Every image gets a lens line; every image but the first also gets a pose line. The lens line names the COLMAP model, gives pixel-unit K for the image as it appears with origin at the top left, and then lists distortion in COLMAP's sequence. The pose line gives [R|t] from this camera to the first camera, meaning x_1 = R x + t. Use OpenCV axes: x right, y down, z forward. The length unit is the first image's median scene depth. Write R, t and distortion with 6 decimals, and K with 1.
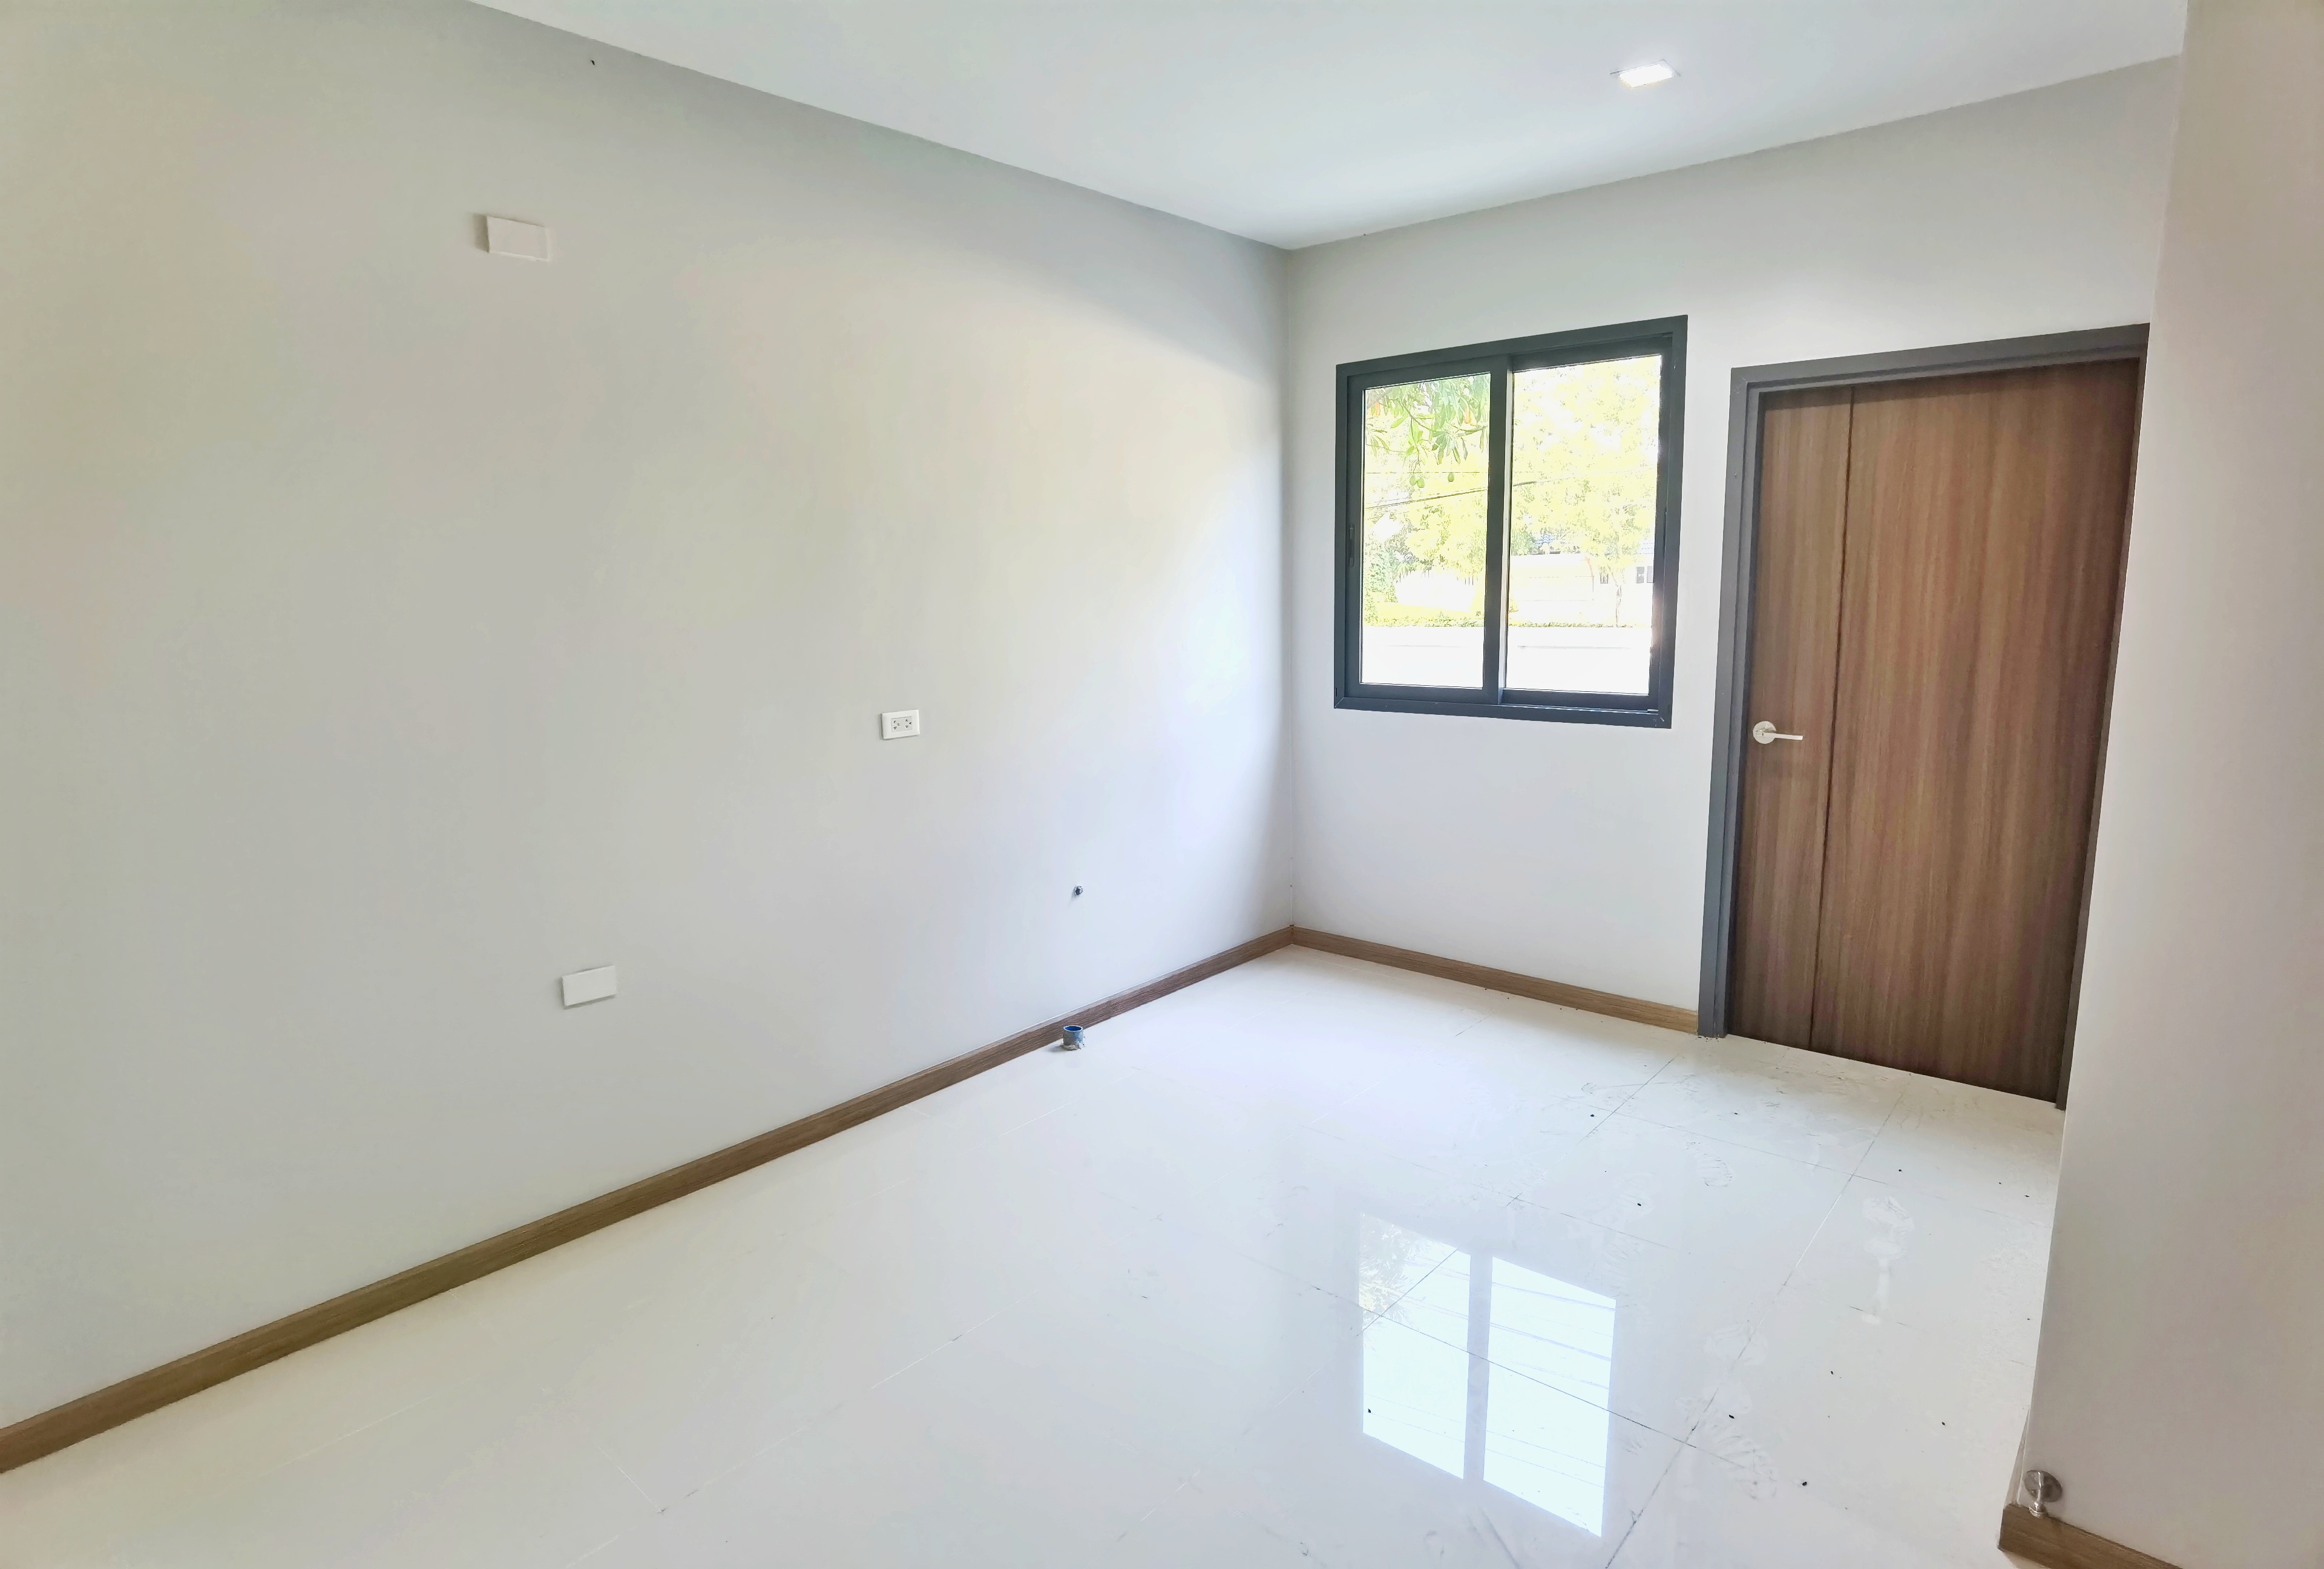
lens RADIAL K [[1221.4, 0, 1159.2], [0, 1221.4, 776.8], [0, 0, 1]] dist [-0.000375, -0.001583]
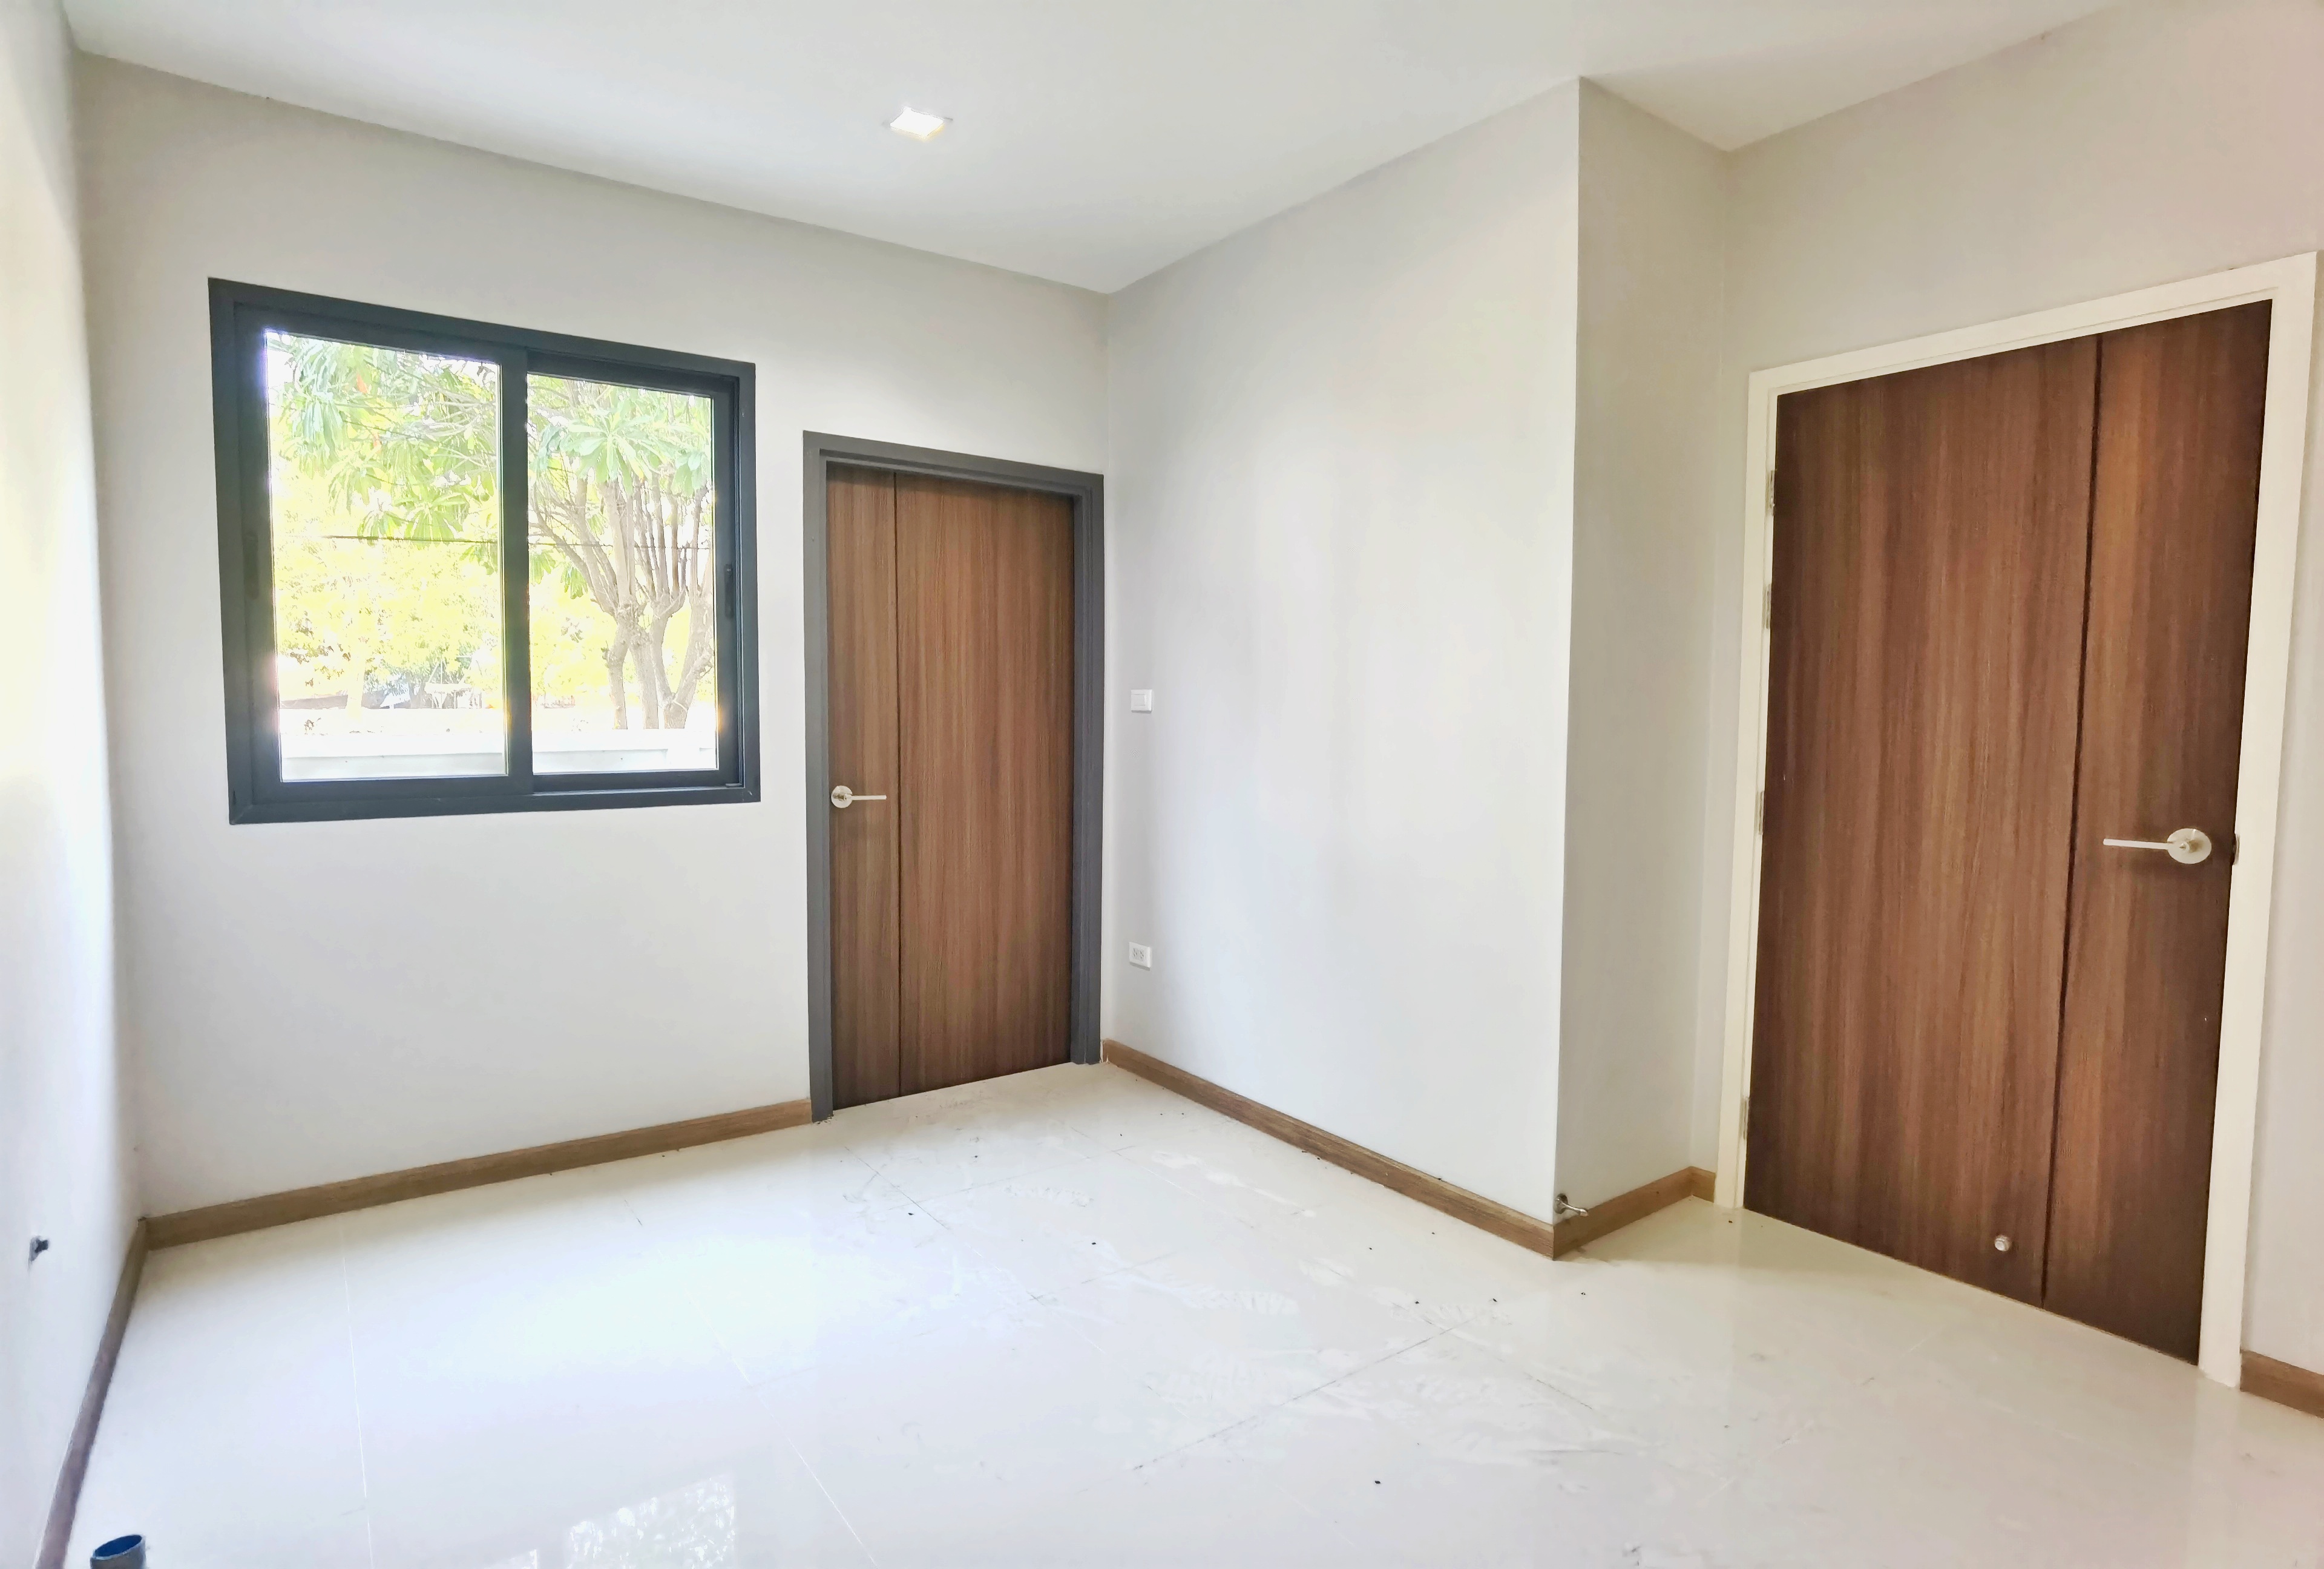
lens RADIAL K [[1217.9, 0, 1162.0], [0, 1217.9, 784.5], [0, 0, 1]] dist [-0.055952, 0.028277]
pose [[0.227525, -0.046212, 0.972675, -0.415290], [0.148309, 0.988865, 0.012289, -0.019248], [-0.962412, 0.141461, 0.231845, 0.514528]]
